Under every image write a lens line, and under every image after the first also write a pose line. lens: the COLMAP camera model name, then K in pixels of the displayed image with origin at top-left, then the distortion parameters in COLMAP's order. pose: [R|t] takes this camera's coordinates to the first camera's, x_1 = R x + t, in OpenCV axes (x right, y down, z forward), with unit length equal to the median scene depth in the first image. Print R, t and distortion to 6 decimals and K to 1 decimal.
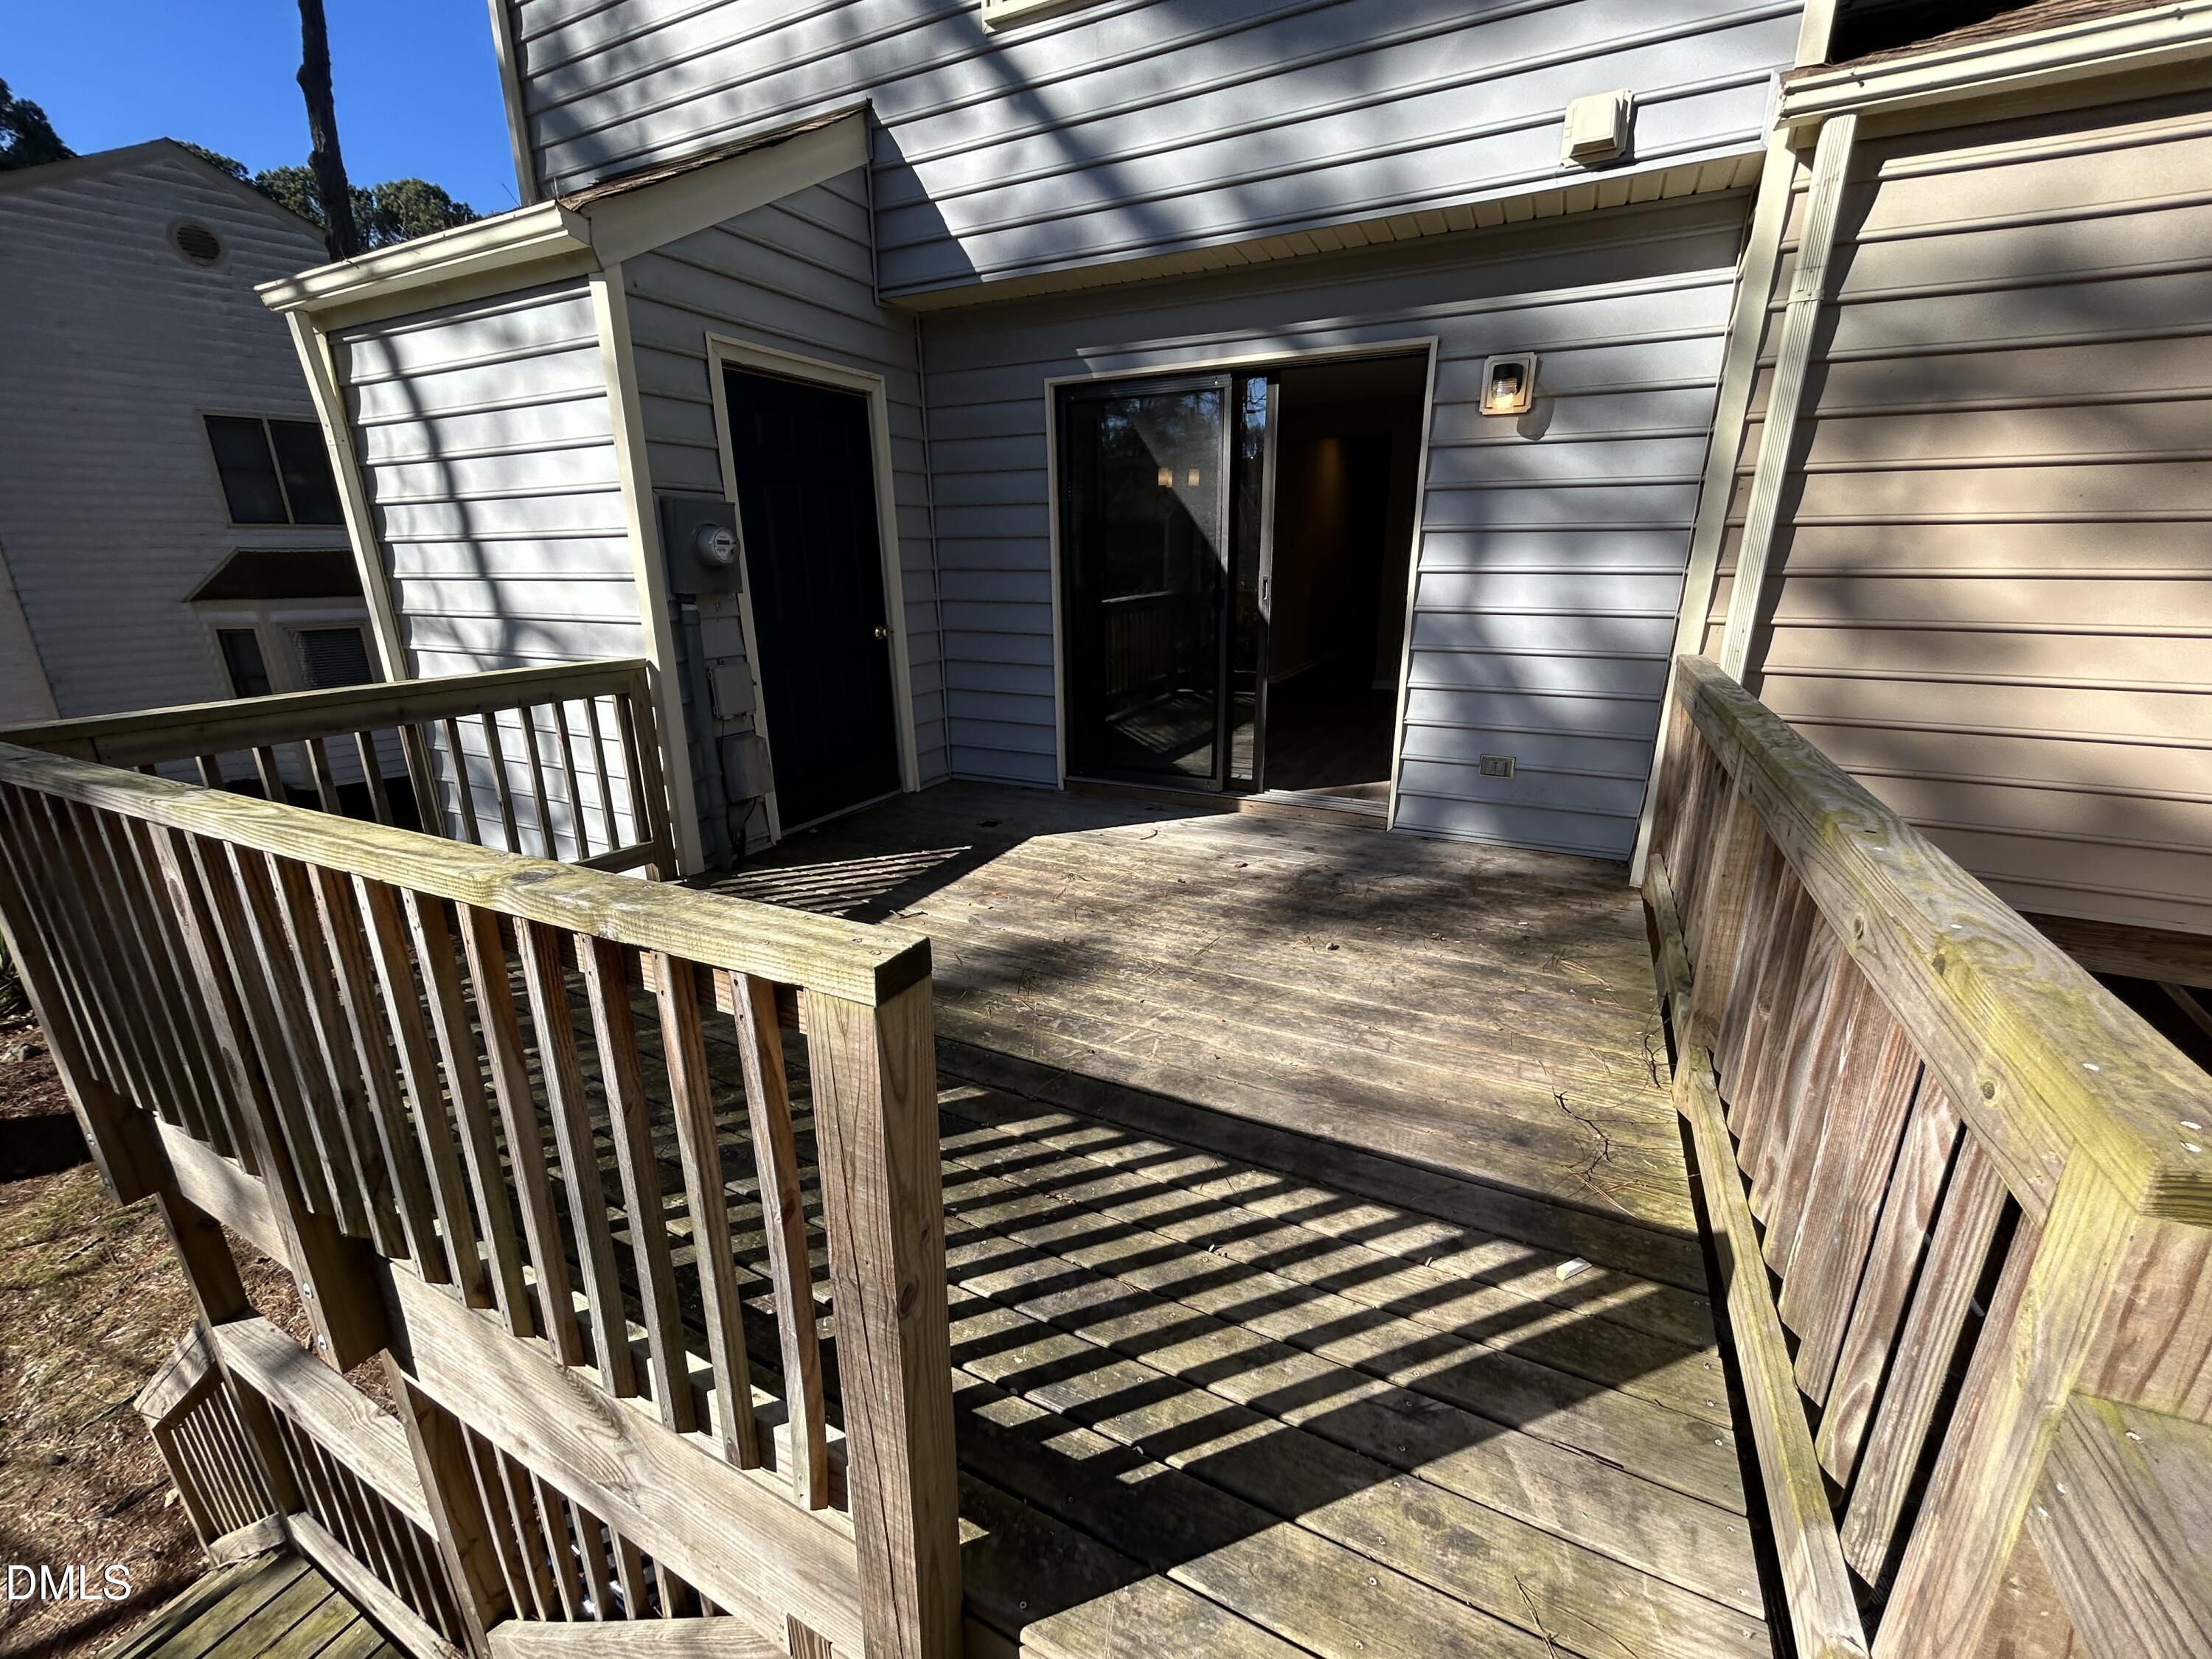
lens RADIAL K [[894.2, 0, 1102.1], [0, 894.2, 820.3], [0, 0, 1]] dist [0.000667, 0.000780]
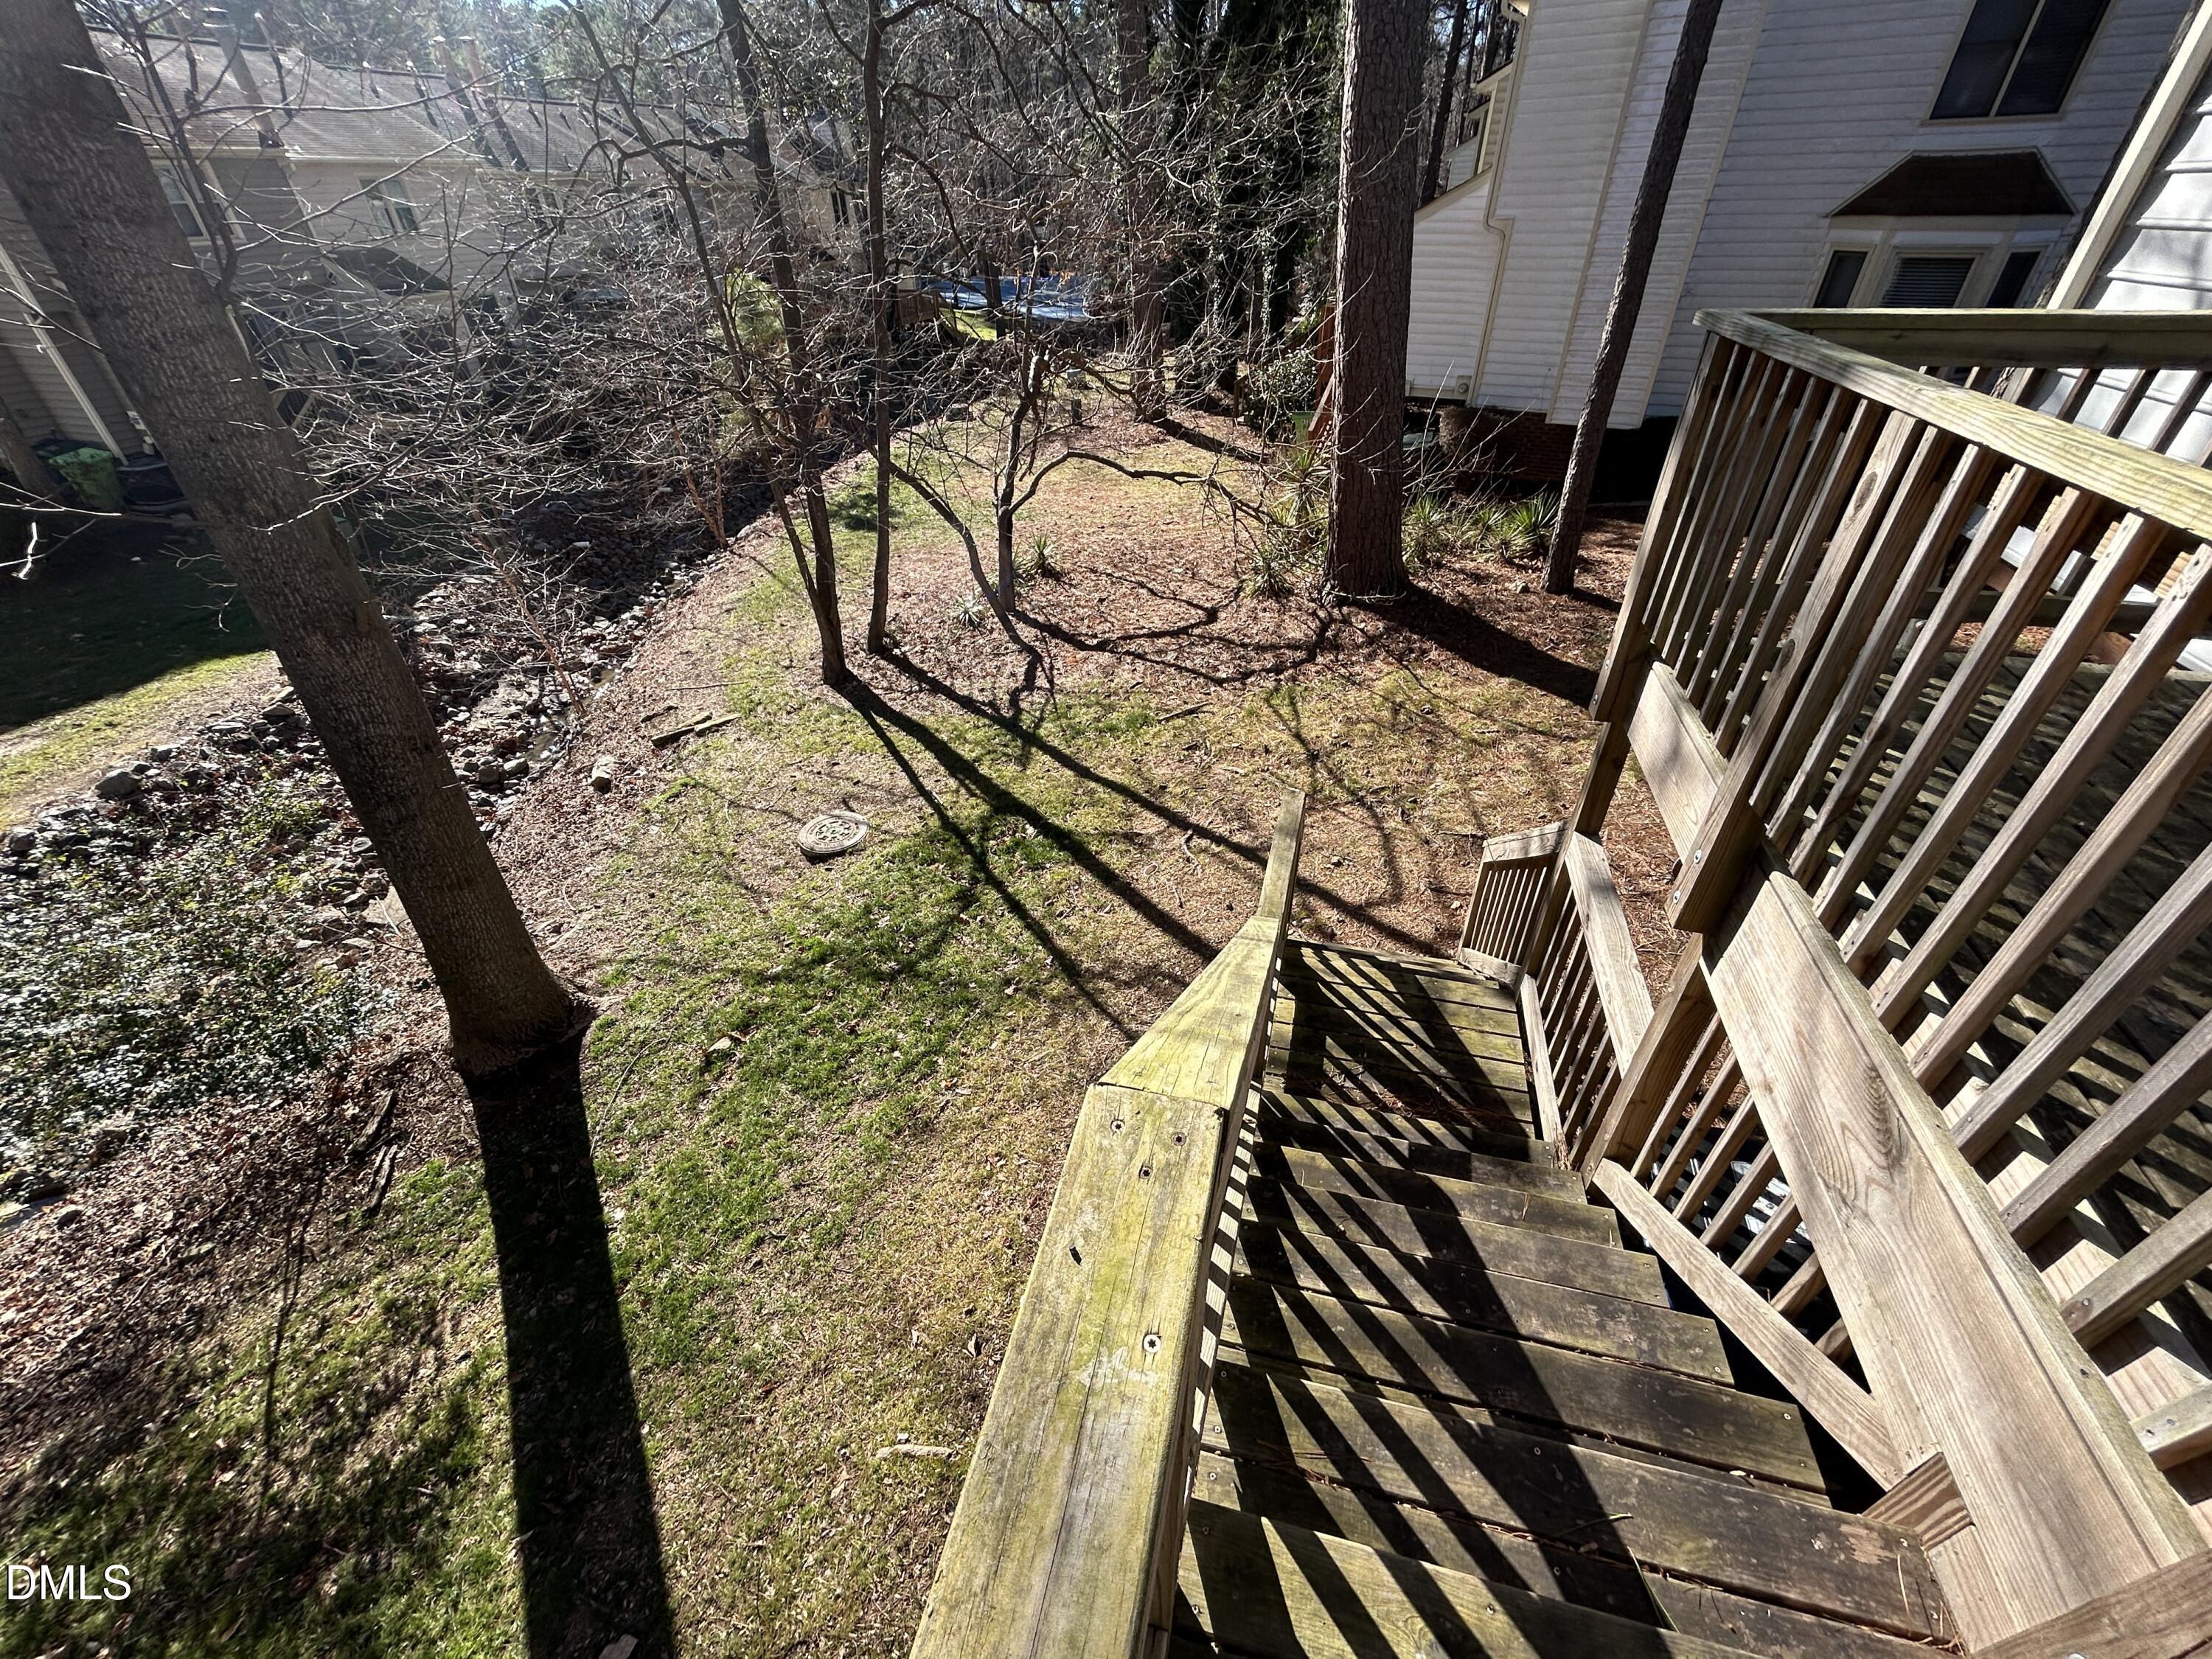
lens RADIAL K [[894.2, 0, 1109.7], [0, 894.2, 831.4], [0, 0, 1]] dist [0.000667, 0.000780]
pose [[0.228668, 0.573149, -0.786900, -0.100134], [-0.270959, 0.813847, 0.514037, 0.066870], [0.935036, 0.095674, 0.341400, -0.096222]]
